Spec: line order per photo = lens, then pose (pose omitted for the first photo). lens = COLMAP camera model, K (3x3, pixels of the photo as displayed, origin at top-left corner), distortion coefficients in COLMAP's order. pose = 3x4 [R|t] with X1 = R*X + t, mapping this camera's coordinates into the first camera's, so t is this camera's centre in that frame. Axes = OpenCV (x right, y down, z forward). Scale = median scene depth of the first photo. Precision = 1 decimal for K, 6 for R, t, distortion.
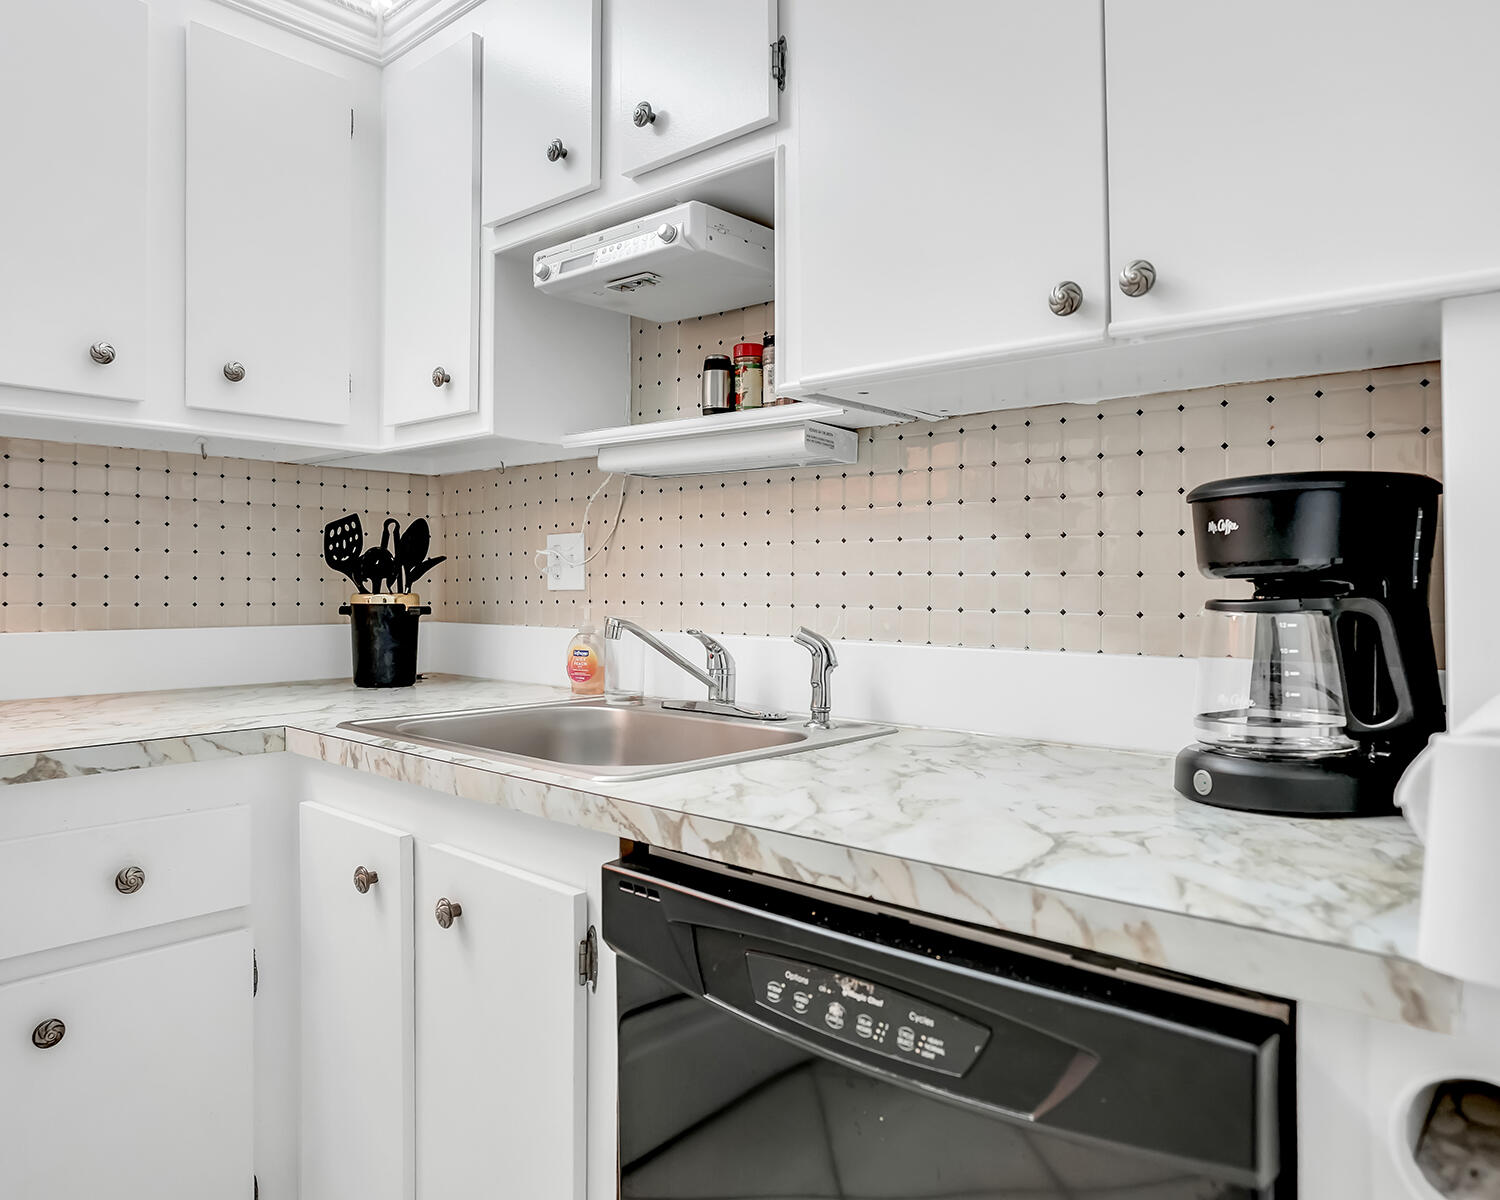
lens RADIAL K [[1034.6, 0, 728.0], [0, 1034.6, 557.5], [0, 0, 1]] dist [-0.032169, 0.016174]
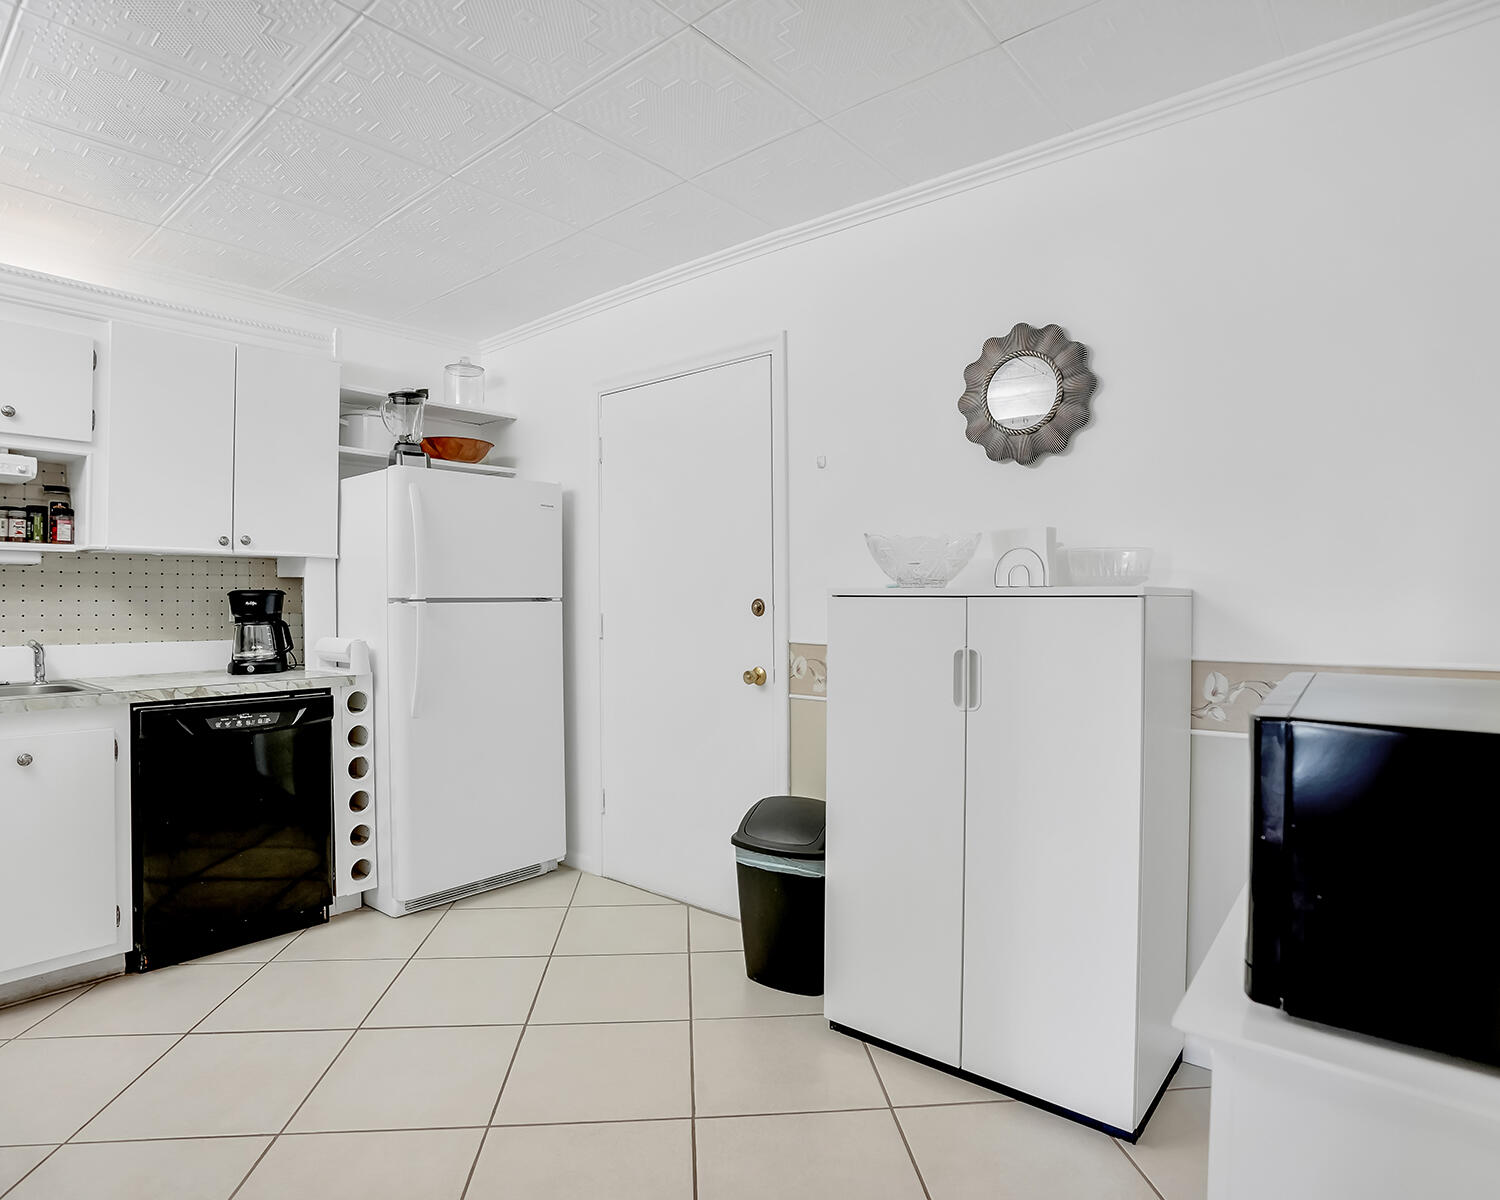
lens RADIAL K [[847.6, 0, 717.3], [0, 847.6, 615.2], [0, 0, 1]] dist [-0.024566, 0.006851]
pose [[0.008157, -0.022840, 0.999706, -1.960691], [-0.023174, 0.999466, 0.023024, -0.071936], [-0.999698, -0.023355, 0.007623, -0.574690]]
